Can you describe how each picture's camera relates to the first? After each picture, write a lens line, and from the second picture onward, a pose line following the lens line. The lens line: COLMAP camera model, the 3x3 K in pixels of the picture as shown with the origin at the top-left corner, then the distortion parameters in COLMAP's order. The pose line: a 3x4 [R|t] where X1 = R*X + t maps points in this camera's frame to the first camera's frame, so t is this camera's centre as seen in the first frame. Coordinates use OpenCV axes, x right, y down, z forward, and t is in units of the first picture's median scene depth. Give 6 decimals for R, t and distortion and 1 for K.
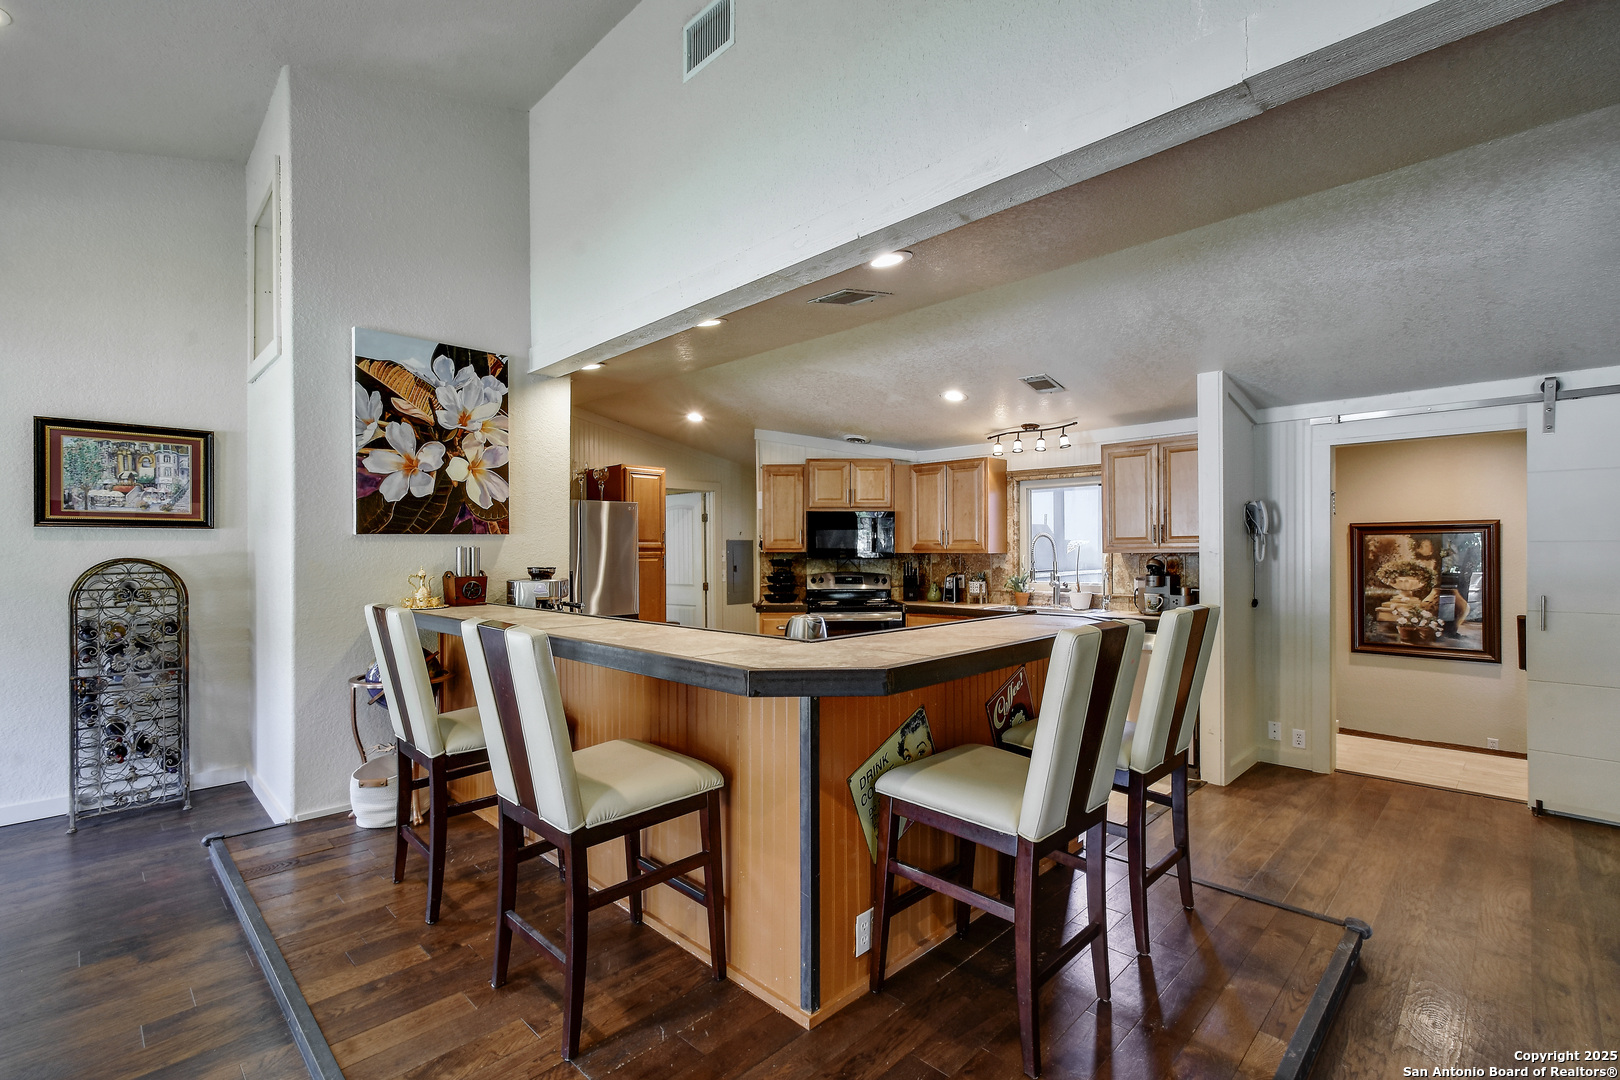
lens RADIAL K [[724.5, 0, 801.5], [0, 724.5, 548.1], [0, 0, 1]] dist [-0.000684, -0.000330]
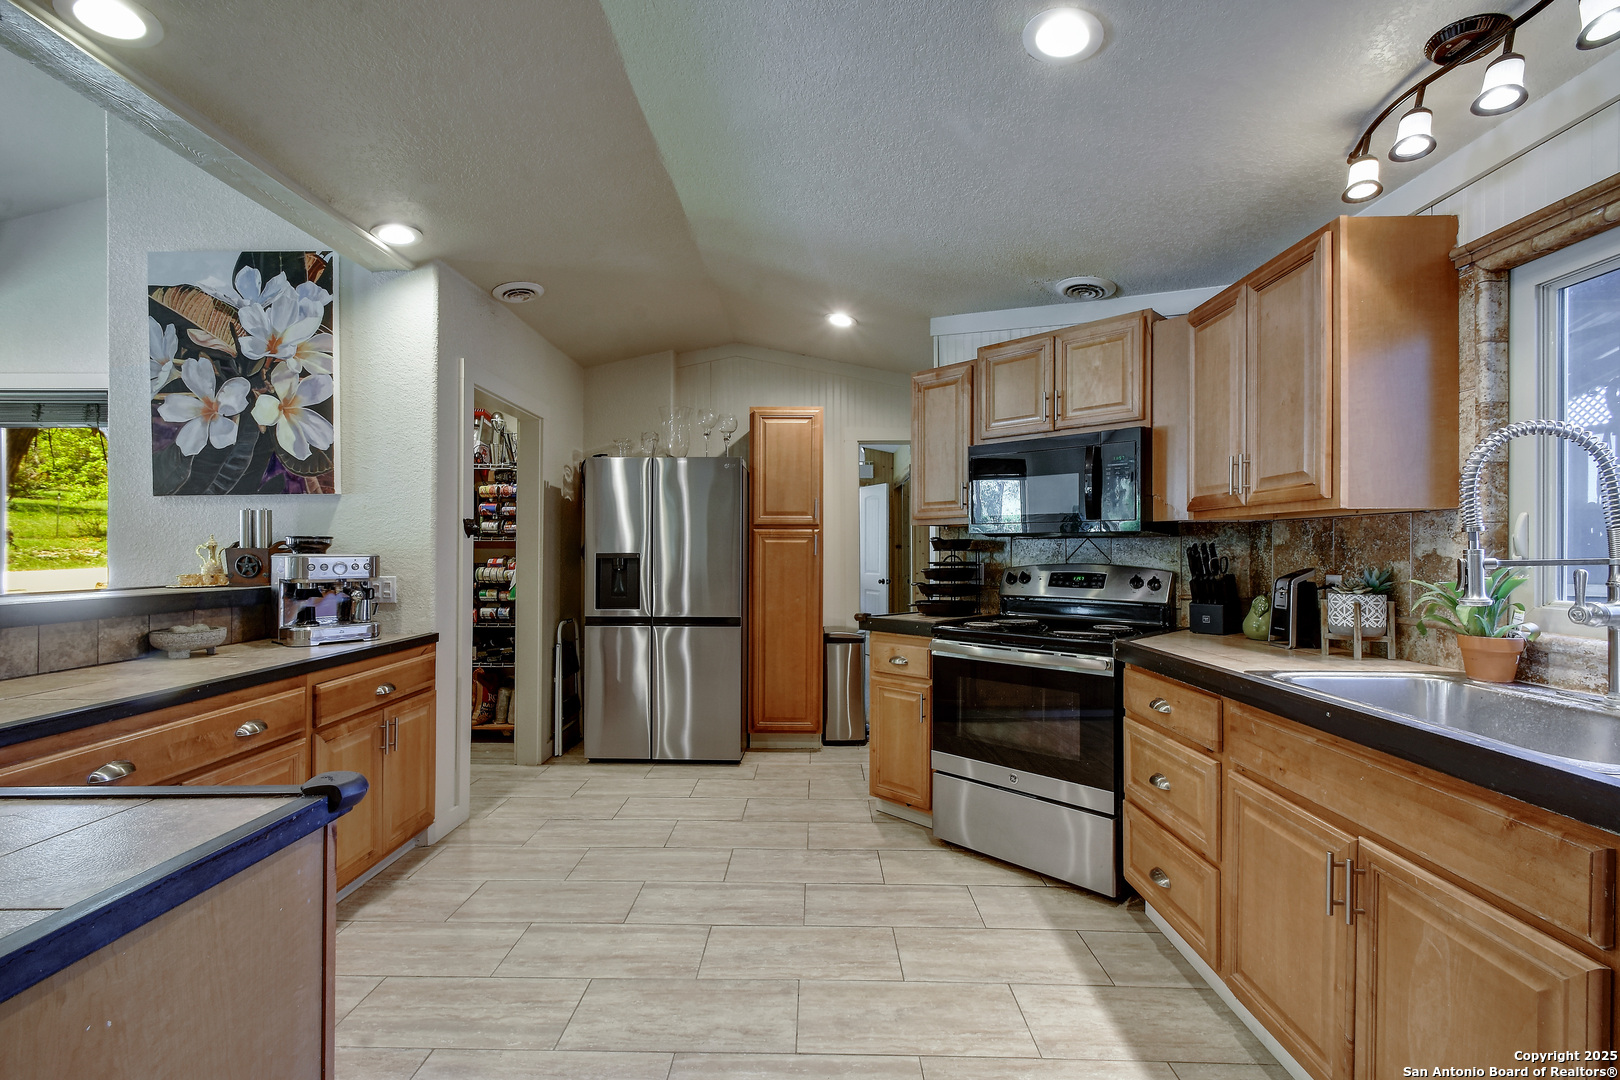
lens RADIAL K [[711.2, 0, 802.9], [0, 711.2, 548.4], [0, 0, 1]] dist [-0.000643, -0.000289]
pose [[0.696278, 0.001761, -0.717770, 0.469732], [-0.001023, 0.999998, 0.001461, 0.037010], [0.717772, -0.000283, 0.696279, 0.882839]]
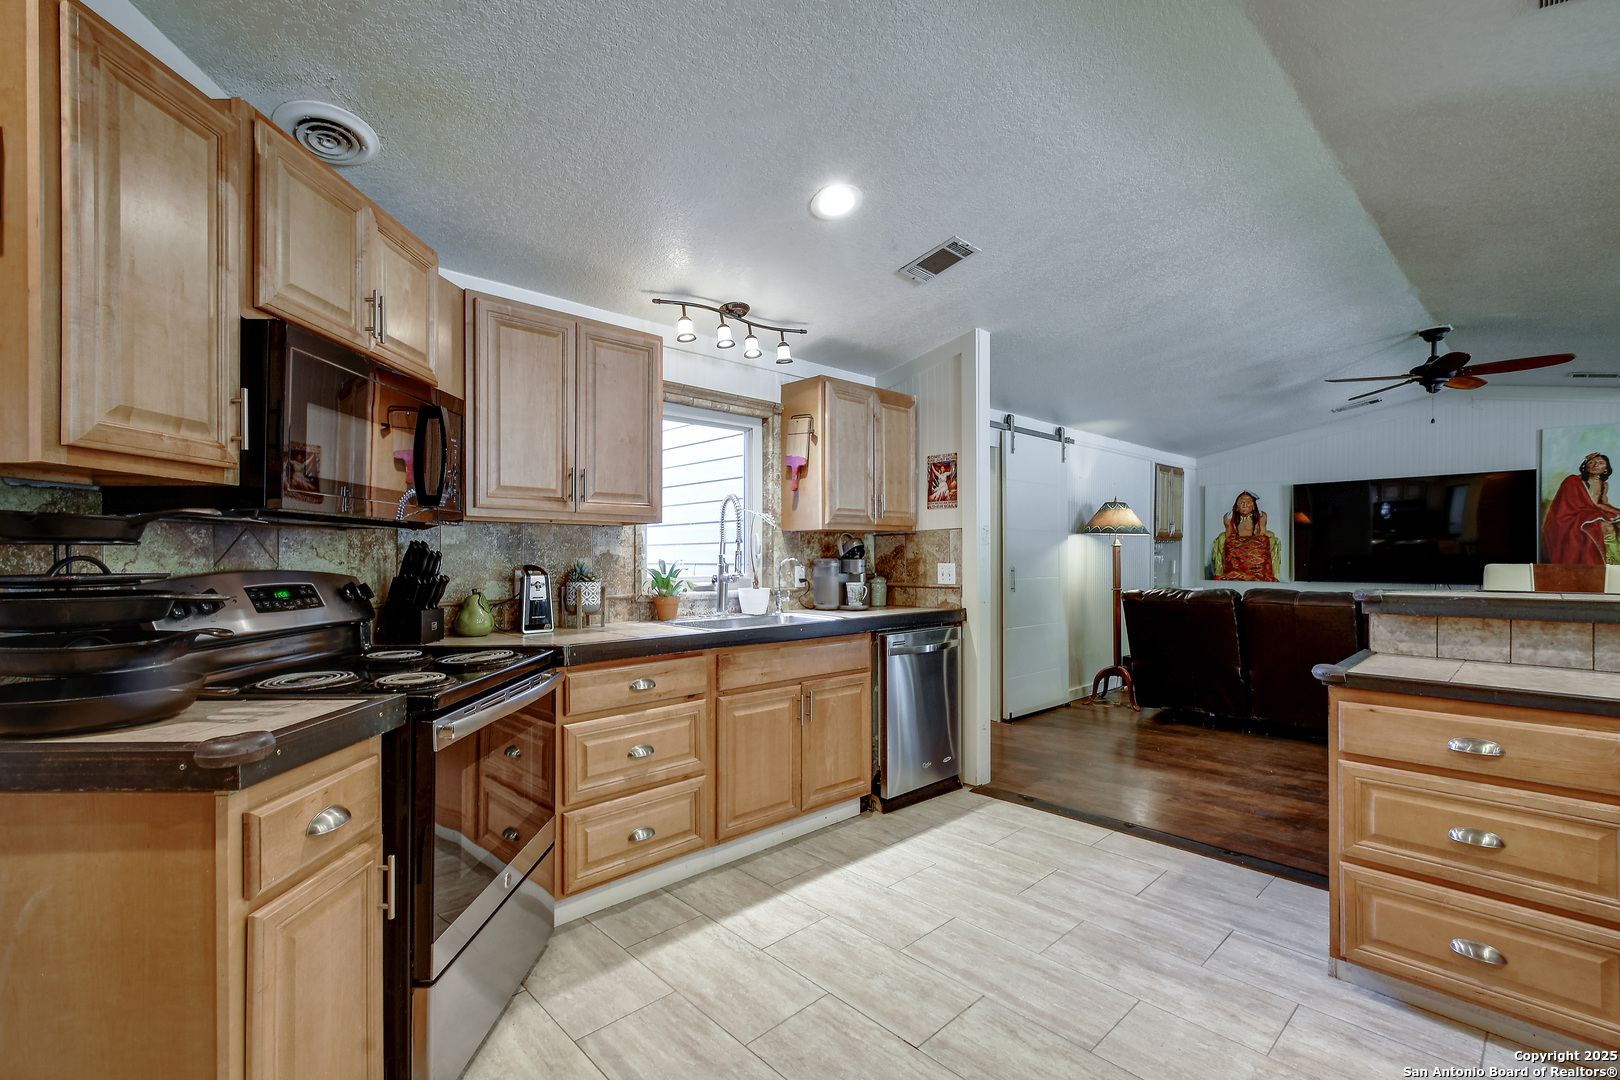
lens RADIAL K [[703.2, 0, 800.0], [0, 703.2, 556.3], [0, 0, 1]] dist [-0.002157, -0.000216]
pose [[0.037018, 0.002546, 0.999311, -0.349885], [-0.003274, 0.999992, -0.002427, 0.046148], [-0.999309, -0.003182, 0.037026, 1.300894]]
